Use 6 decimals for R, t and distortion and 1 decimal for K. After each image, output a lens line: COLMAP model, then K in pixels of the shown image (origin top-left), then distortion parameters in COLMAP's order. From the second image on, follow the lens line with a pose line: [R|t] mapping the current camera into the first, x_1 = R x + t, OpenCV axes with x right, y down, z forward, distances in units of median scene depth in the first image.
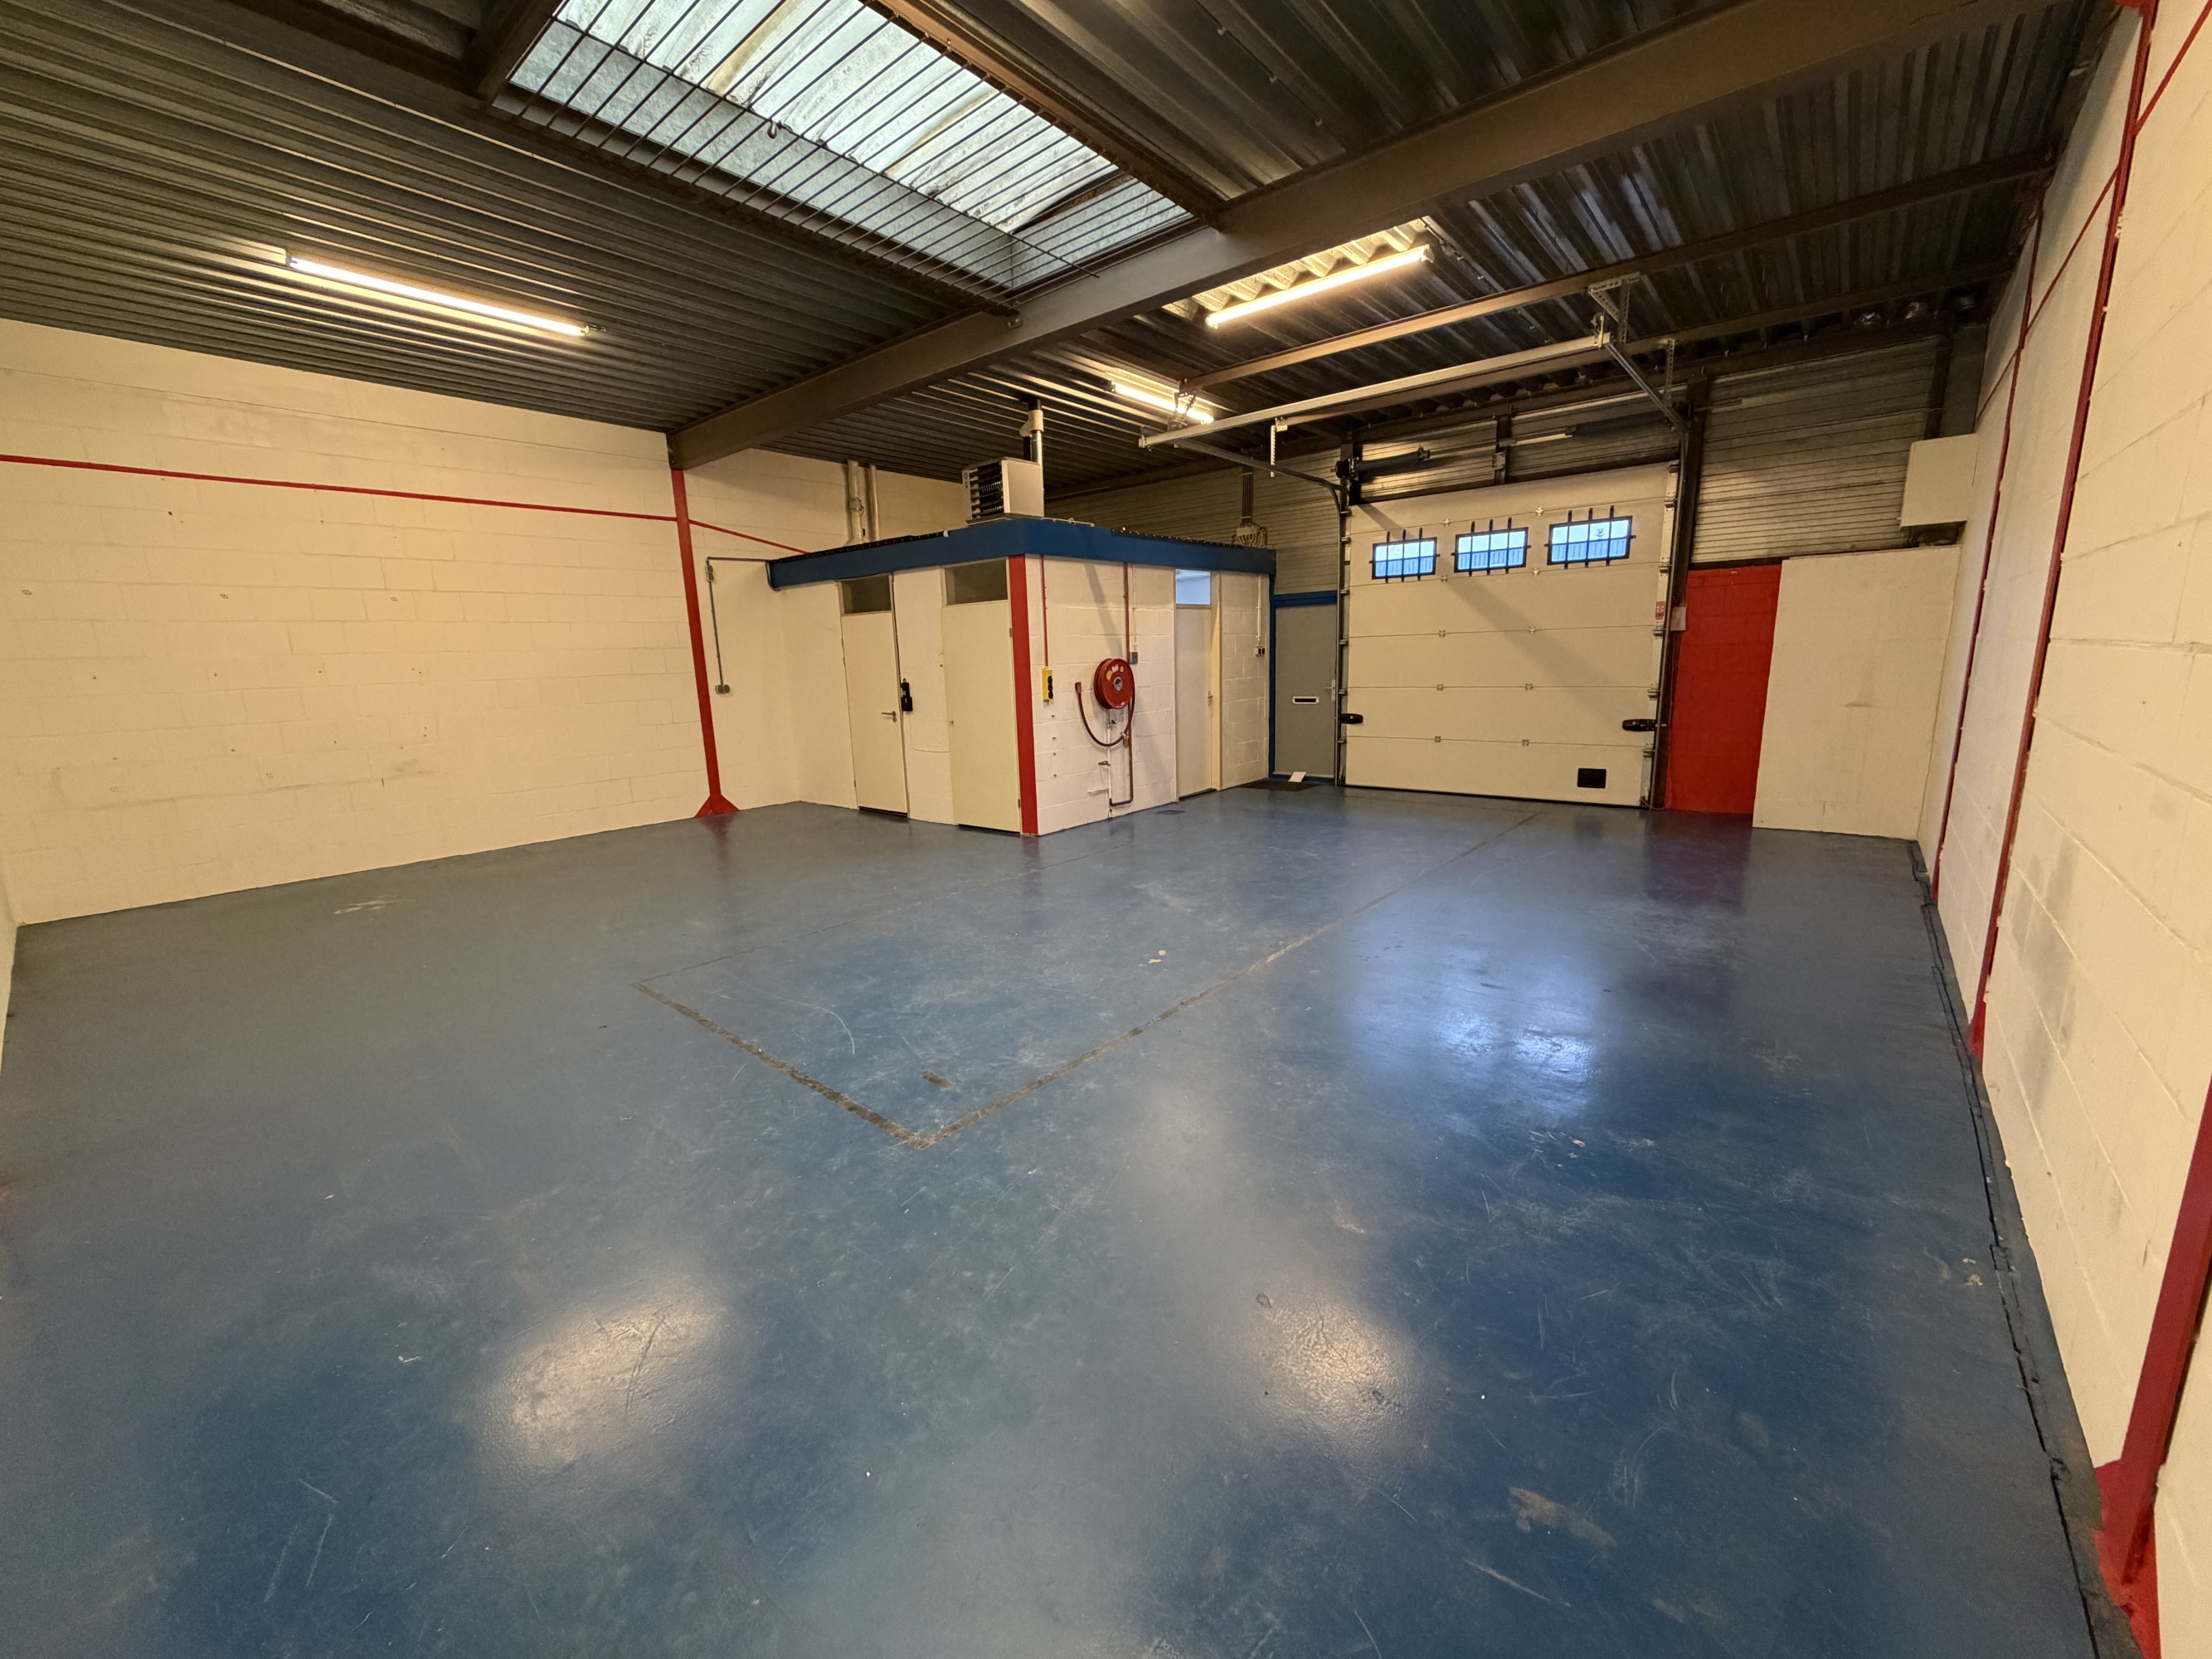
lens RADIAL K [[879.7, 0, 1111.8], [0, 879.7, 831.3], [0, 0, 1]] dist [0.000114, 0.000057]
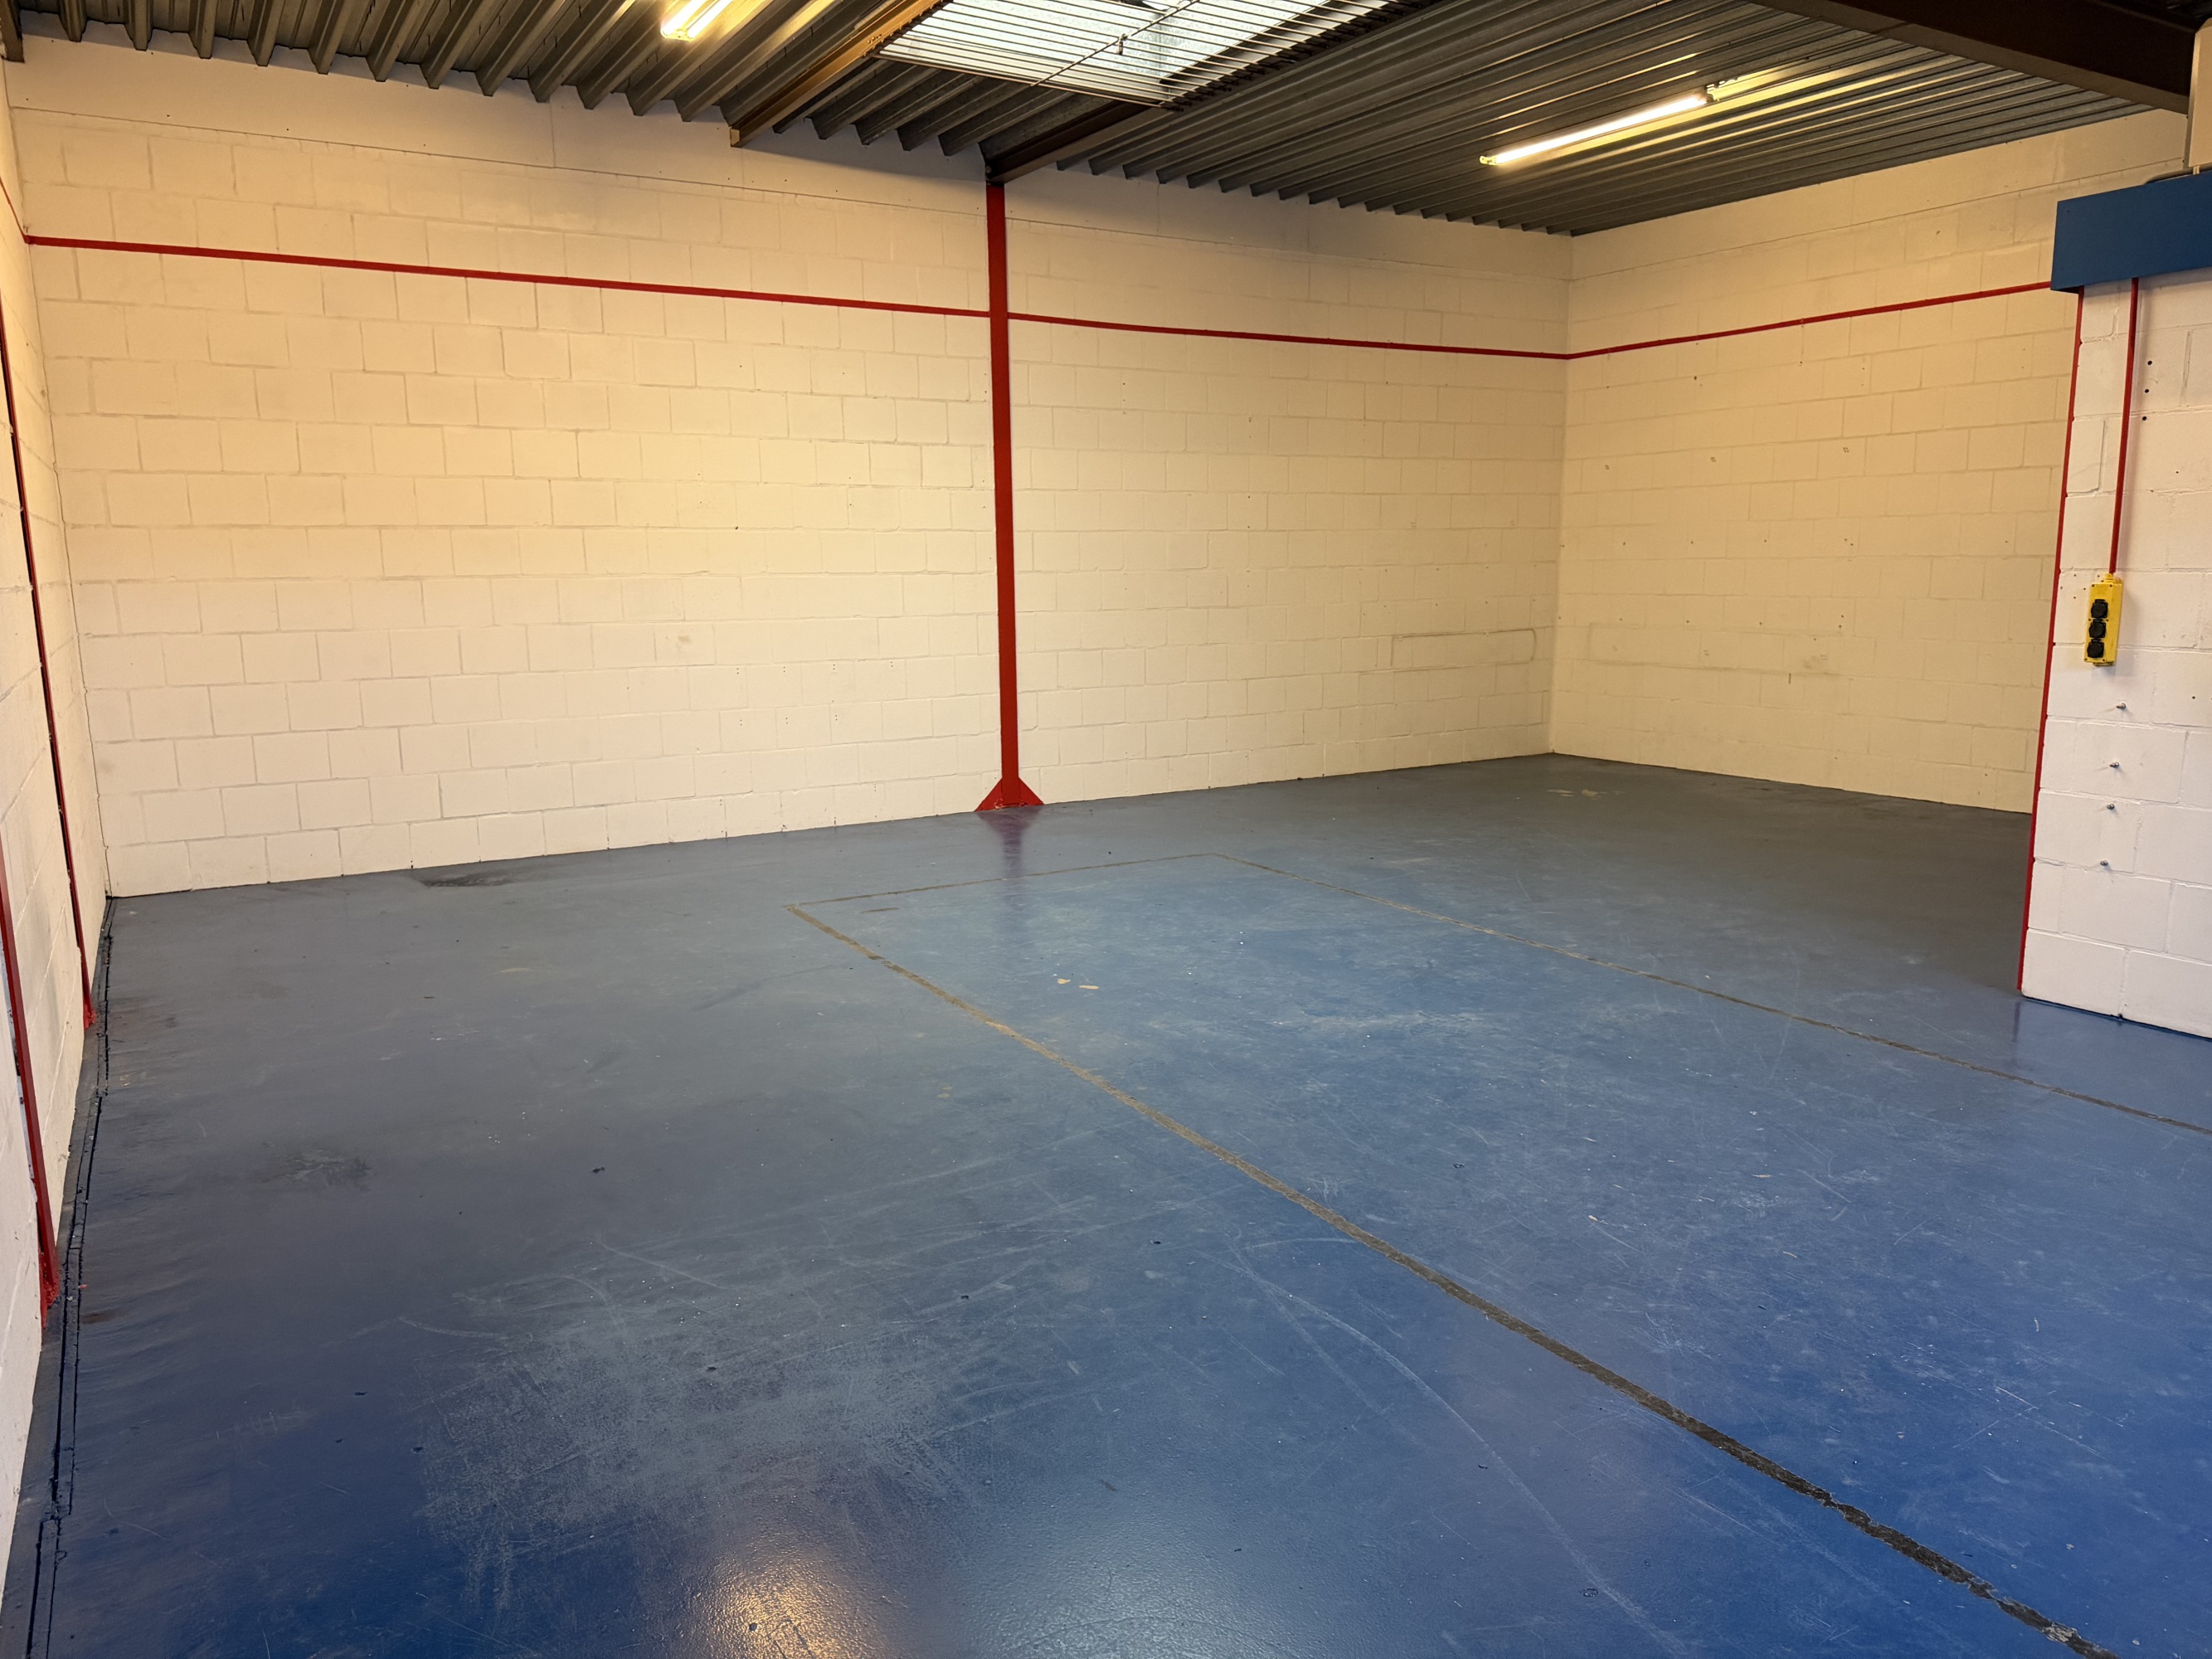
lens RADIAL K [[1556.5, 0, 1097.4], [0, 1556.5, 835.9], [0, 0, 1]] dist [0.032339, -0.025994]
pose [[-0.340612, 0.198934, -0.918917, 0.722703], [-0.163400, 0.949961, 0.266222, -0.190253], [0.925896, 0.240829, -0.291062, 0.824117]]
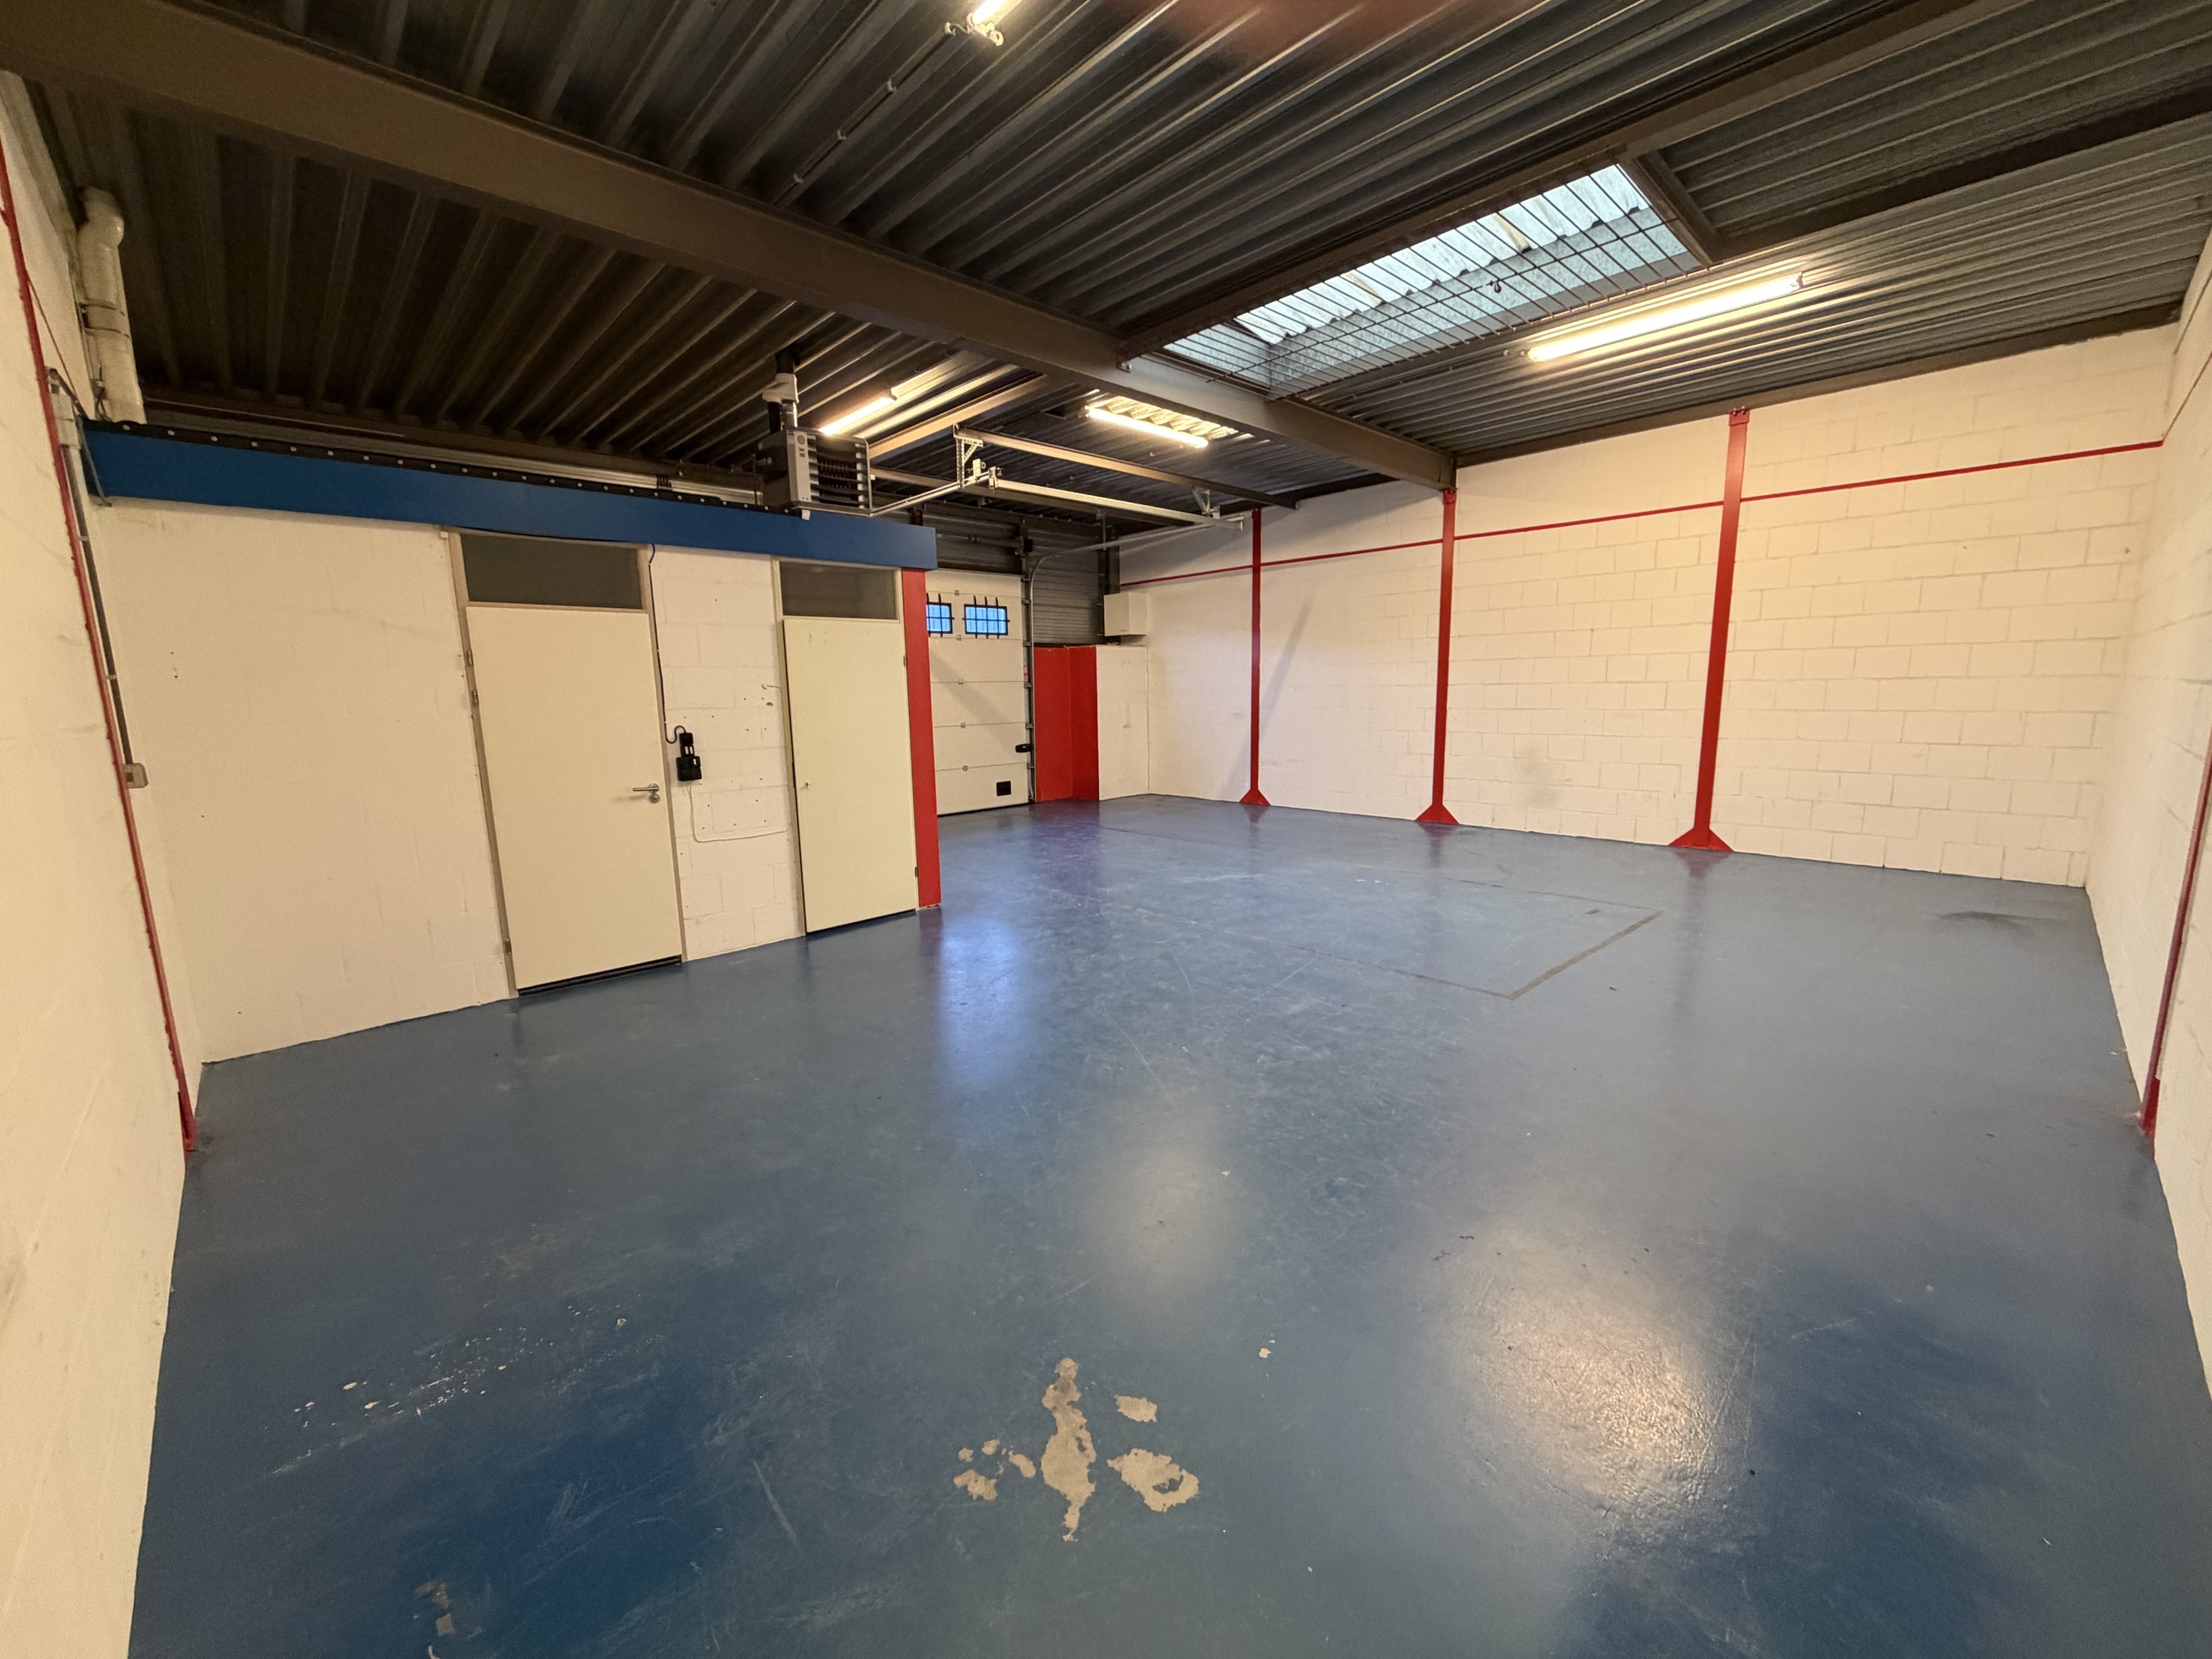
lens RADIAL K [[879.7, 0, 1098.5], [0, 879.7, 821.9], [0, 0, 1]] dist [0.000114, 0.000057]
pose [[0.114913, -0.122343, 0.985813, -0.899615], [0.212913, 0.972358, 0.095855, -0.121981], [-0.970290, 0.198877, 0.137785, 0.744008]]
